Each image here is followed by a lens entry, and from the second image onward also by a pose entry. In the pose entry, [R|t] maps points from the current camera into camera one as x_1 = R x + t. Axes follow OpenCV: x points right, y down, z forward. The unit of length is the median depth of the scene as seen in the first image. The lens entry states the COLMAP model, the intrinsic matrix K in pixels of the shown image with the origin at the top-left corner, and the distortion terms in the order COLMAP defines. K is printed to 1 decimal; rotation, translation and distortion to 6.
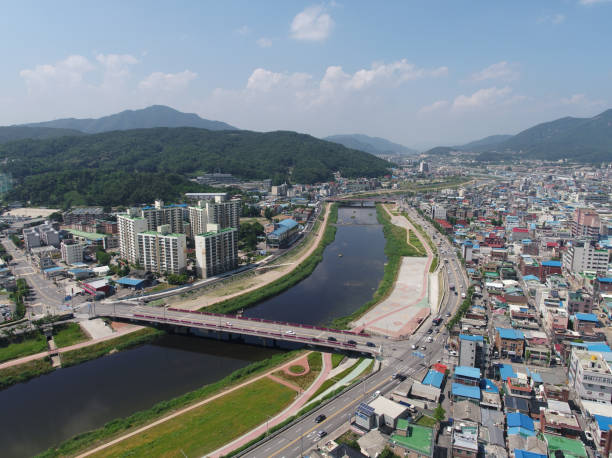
lens RADIAL K [[432.9, 0, 306.0], [0, 432.9, 229.0], [0, 0, 1]] dist [0.002258, 0.000788]
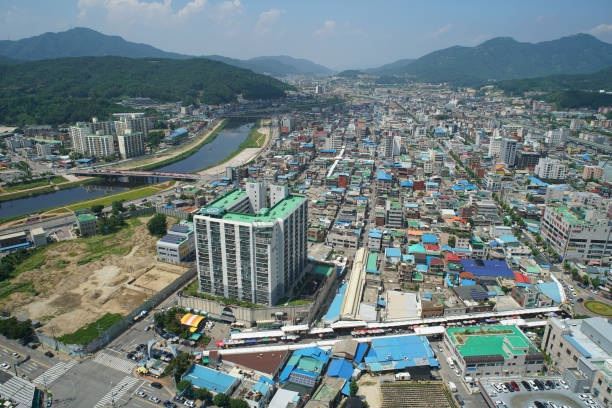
lens RADIAL K [[415.1, 0, 306.0], [0, 415.1, 204.0], [0, 0, 1]] dist [-0.103569, 0.090788]
pose [[0.987461, -0.042979, 0.151899, 0.101708], [0.022117, 0.990400, 0.136453, 0.033595], [-0.156306, -0.131382, 0.978932, -0.336514]]
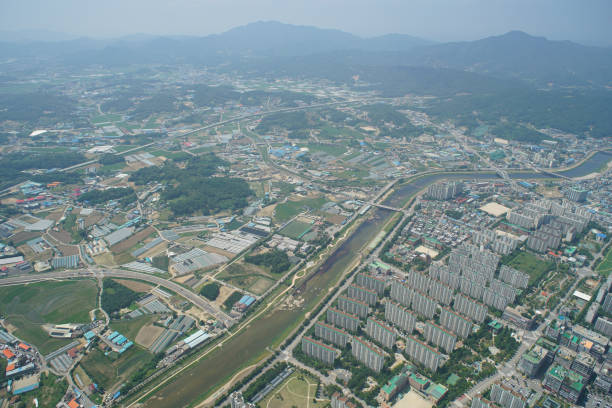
lens RADIAL K [[415.1, 0, 306.0], [0, 415.1, 204.0], [0, 0, 1]] dist [-0.103569, 0.090788]
pose [[0.756742, 0.264446, -0.597838, 0.291571], [-0.117434, 0.954640, 0.273626, -0.227618], [0.643080, -0.136857, 0.753471, -2.310720]]
